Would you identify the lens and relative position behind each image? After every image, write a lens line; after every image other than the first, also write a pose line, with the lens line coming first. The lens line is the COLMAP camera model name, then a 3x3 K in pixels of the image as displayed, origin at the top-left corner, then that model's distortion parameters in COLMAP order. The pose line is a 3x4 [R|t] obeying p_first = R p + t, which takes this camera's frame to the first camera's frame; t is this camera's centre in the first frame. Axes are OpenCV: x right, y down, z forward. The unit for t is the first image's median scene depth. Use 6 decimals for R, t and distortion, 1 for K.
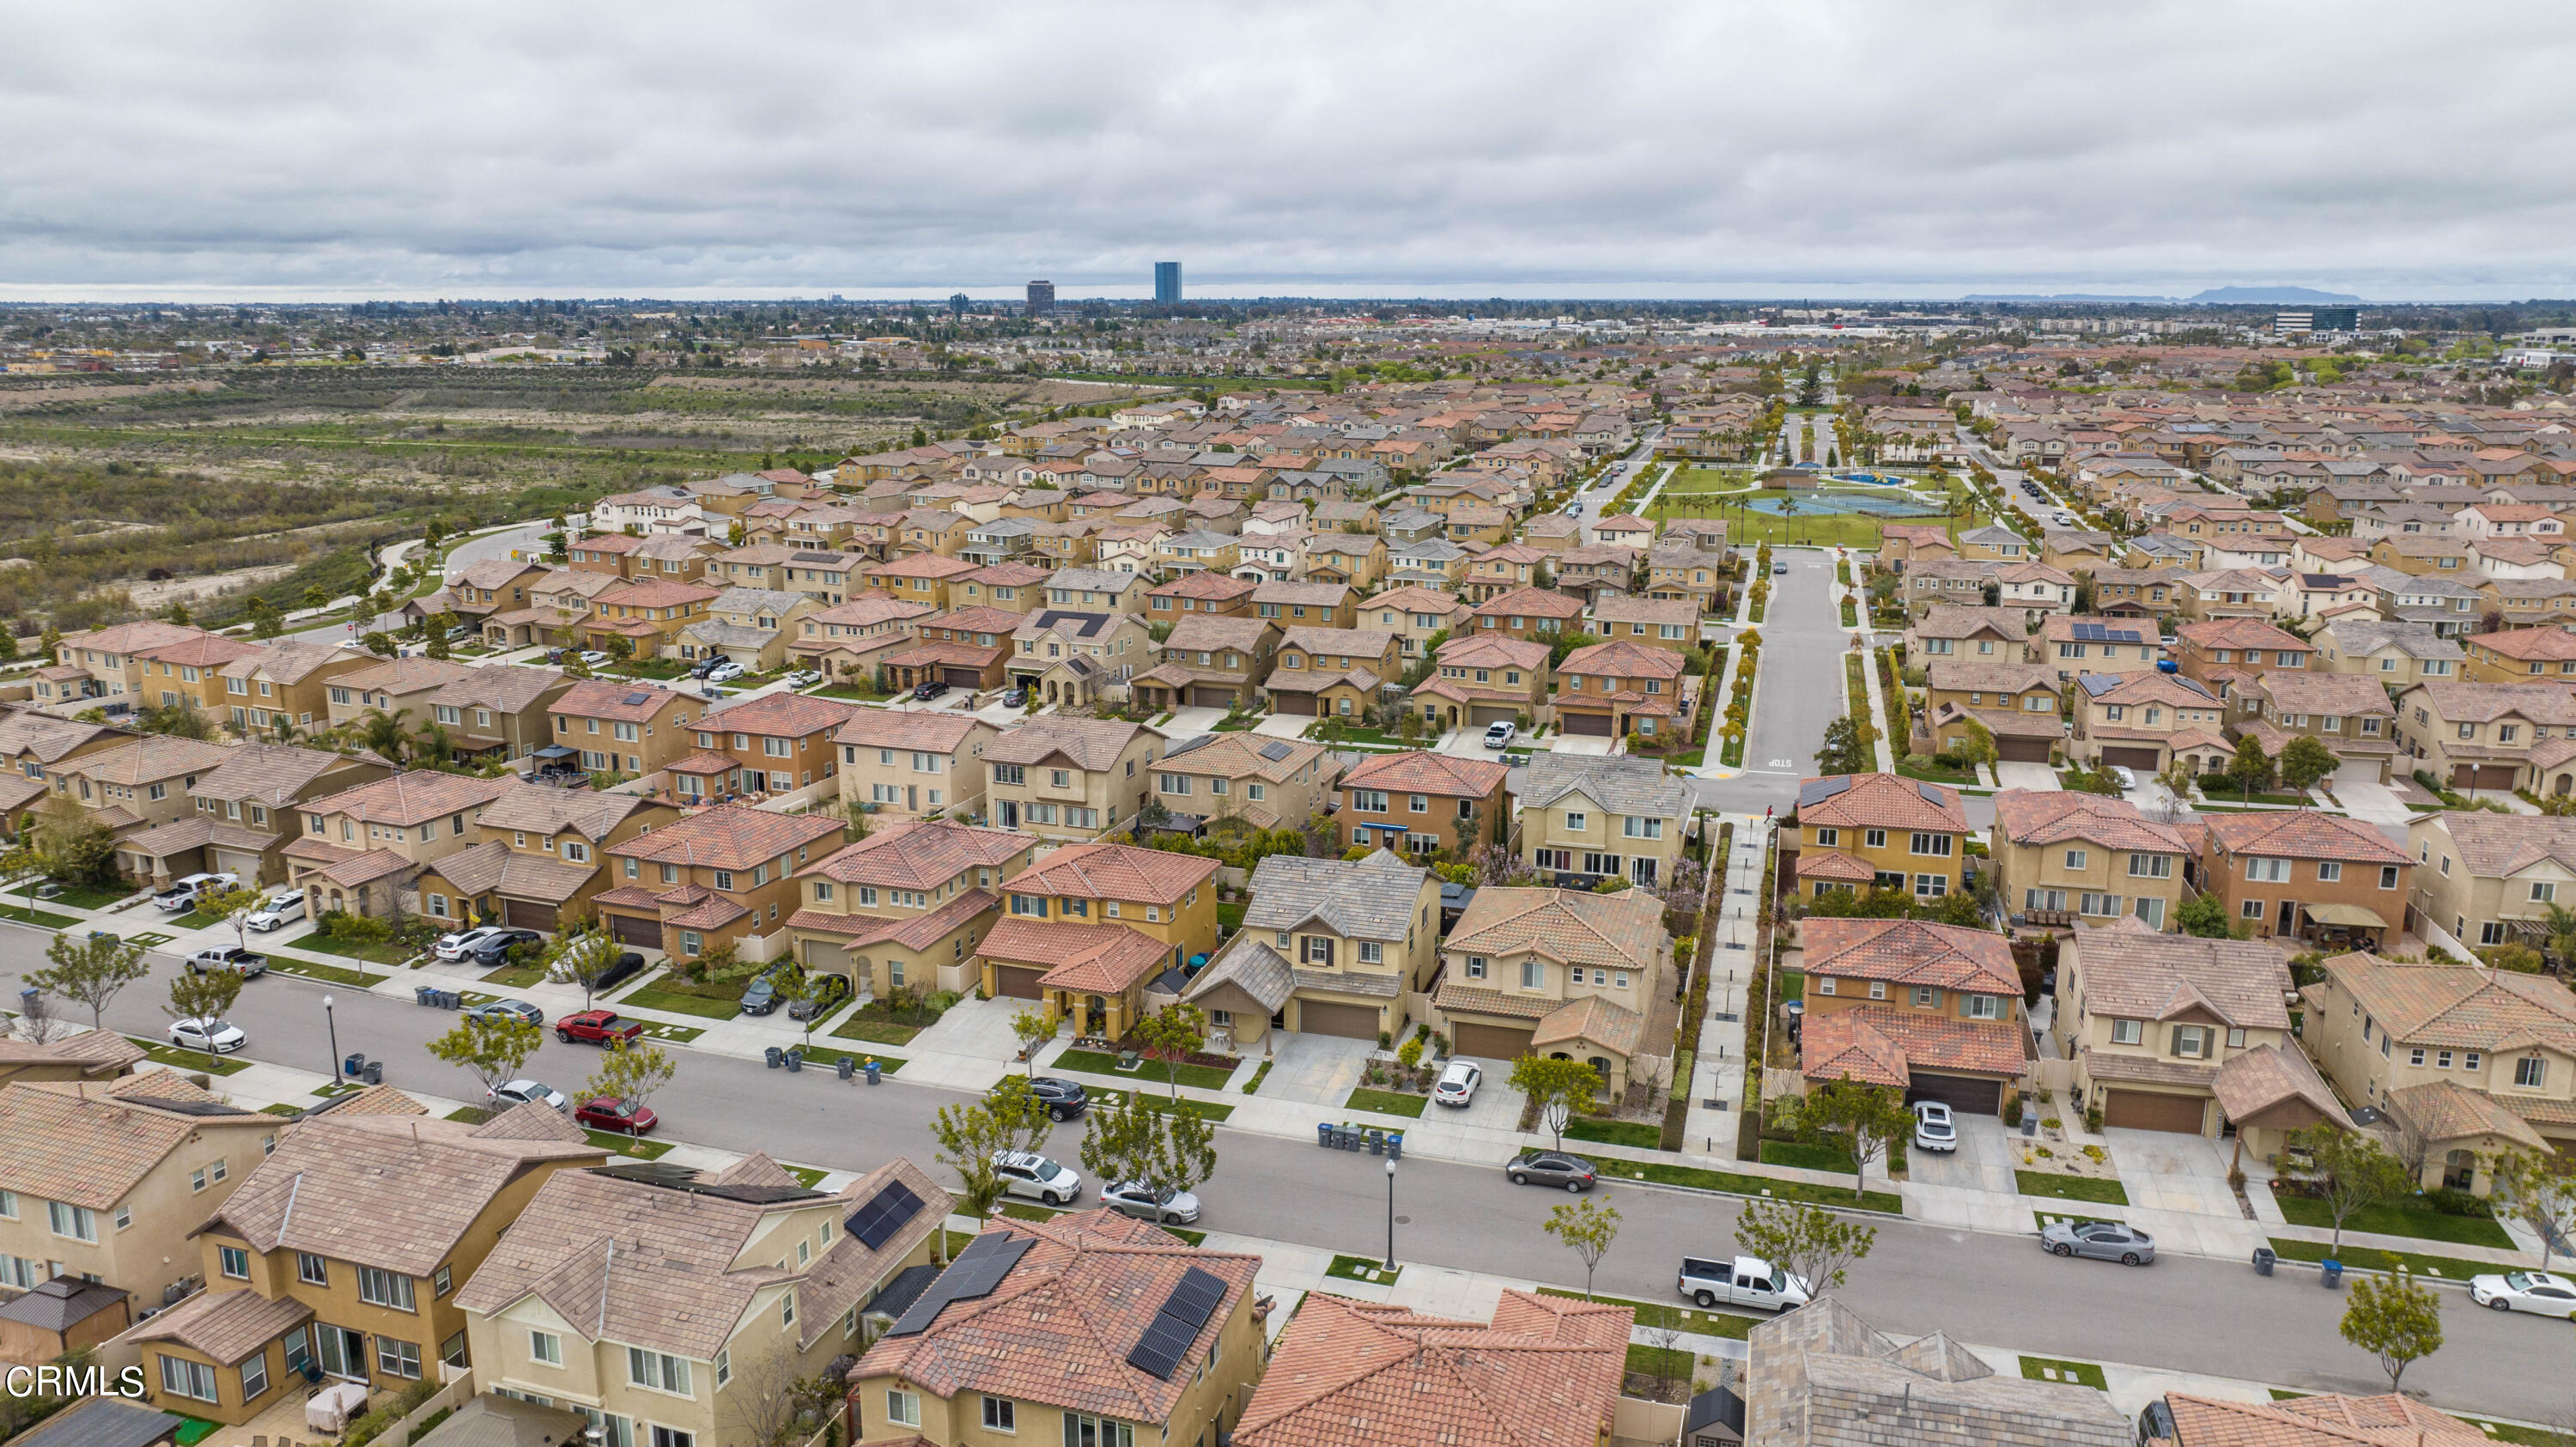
lens RADIAL K [[1832.5, 0, 1288.0], [0, 1832.5, 723.5], [0, 0, 1]] dist [-0.014997, -0.001081]
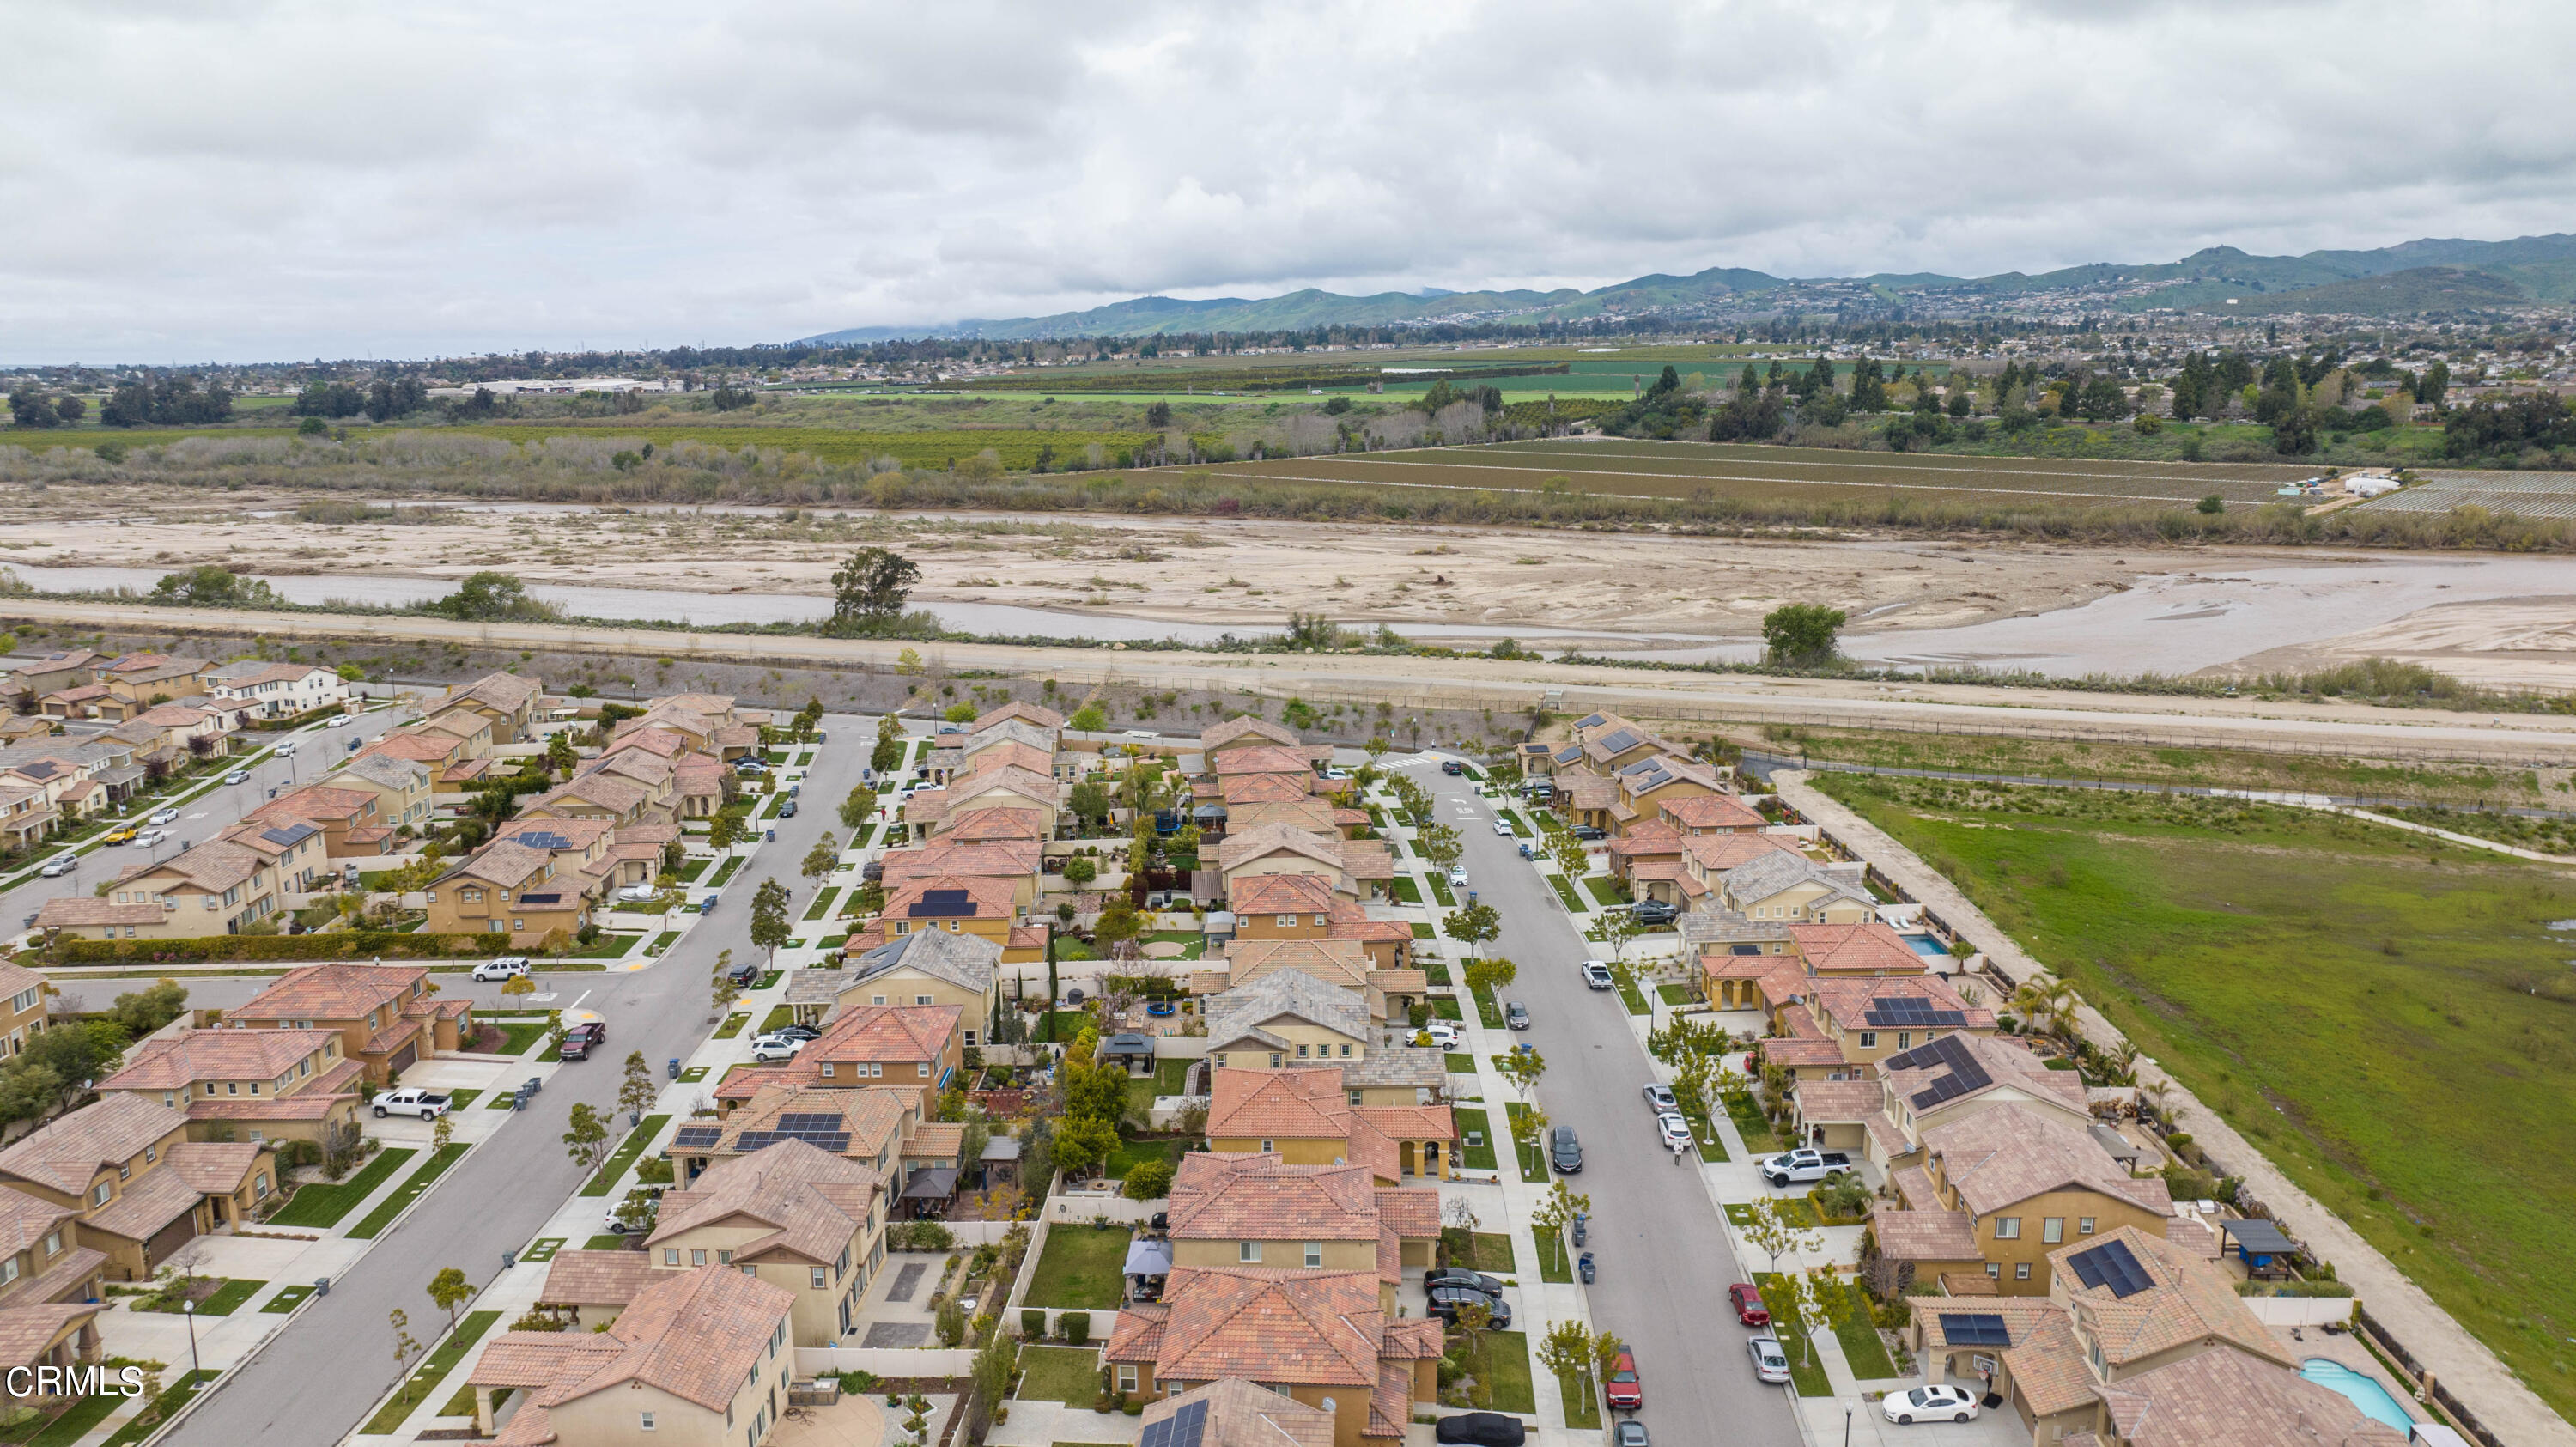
lens RADIAL K [[1811.0, 0, 1290.5], [0, 1811.0, 713.8], [0, 0, 1]] dist [-0.016641, 0.000115]
pose [[-0.292337, -0.188574, 0.937539, -0.755498], [0.228177, 0.938296, 0.259875, -0.292061], [-0.928695, 0.289896, -0.231270, 0.840869]]
